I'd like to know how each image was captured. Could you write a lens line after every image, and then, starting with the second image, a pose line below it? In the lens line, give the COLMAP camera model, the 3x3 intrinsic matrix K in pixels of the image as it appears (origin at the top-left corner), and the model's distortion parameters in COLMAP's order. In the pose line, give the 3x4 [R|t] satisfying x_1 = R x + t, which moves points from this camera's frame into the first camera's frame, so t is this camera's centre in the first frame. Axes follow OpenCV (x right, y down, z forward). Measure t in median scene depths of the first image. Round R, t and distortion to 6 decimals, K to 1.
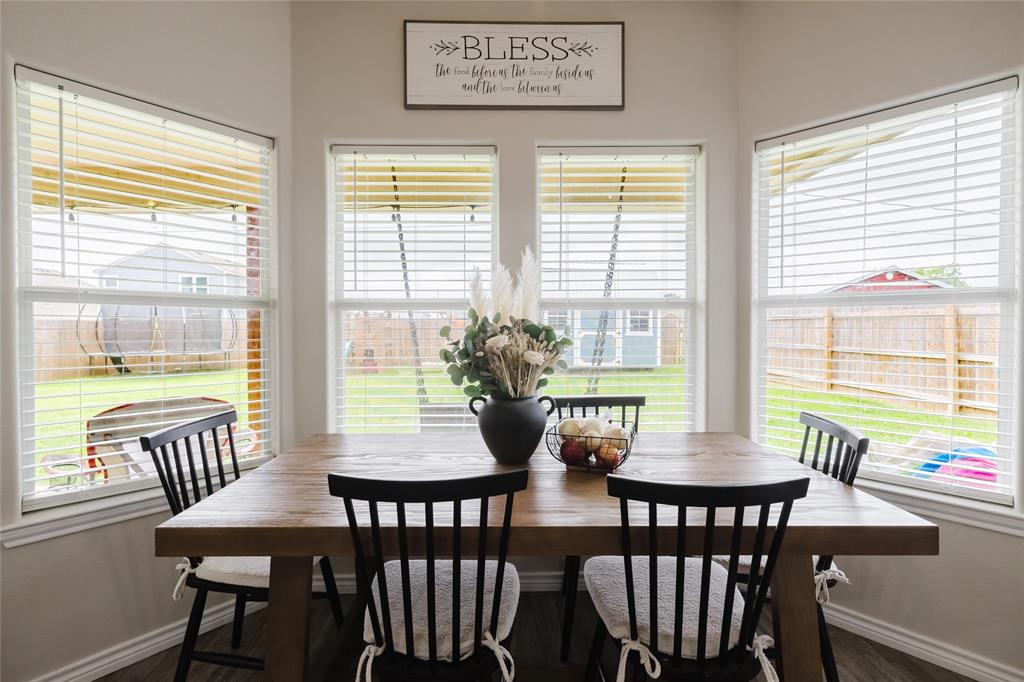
lens RADIAL K [[431.3, 0, 507.2], [0, 431.3, 324.1], [0, 0, 1]] dist [0.000611, 0.000083]
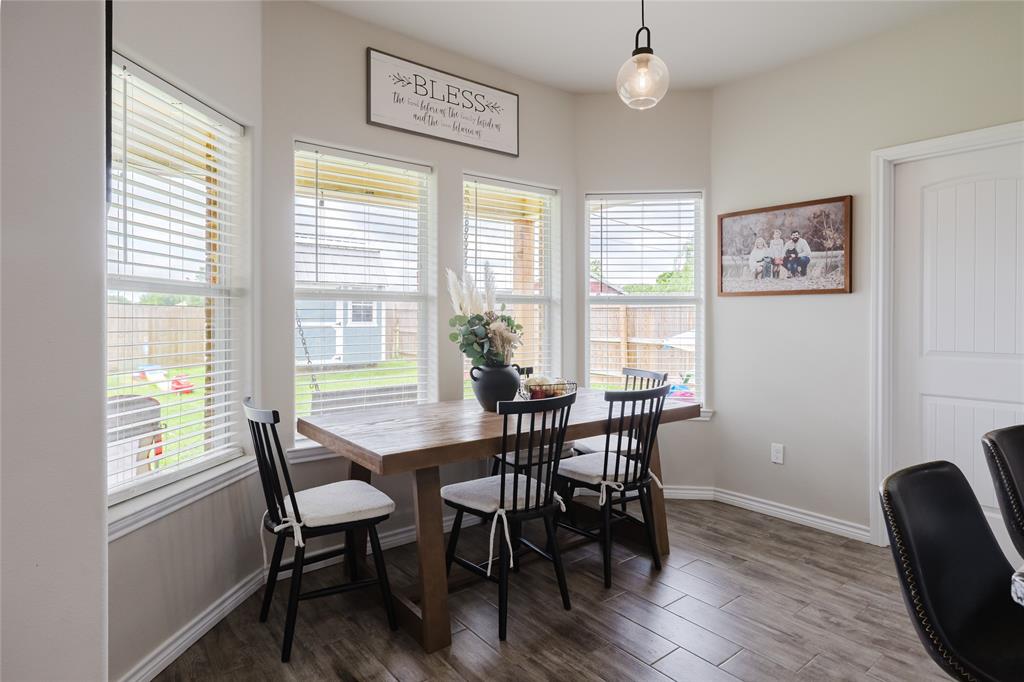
lens RADIAL K [[549.8, 0, 508.8], [0, 549.8, 293.6], [0, 0, 1]] dist [-0.000015, -0.000195]
pose [[0.797044, 0.027580, 0.603292, -0.797874], [-0.006241, 0.999279, -0.037438, -0.000877], [-0.603890, 0.026075, 0.796641, -0.363400]]
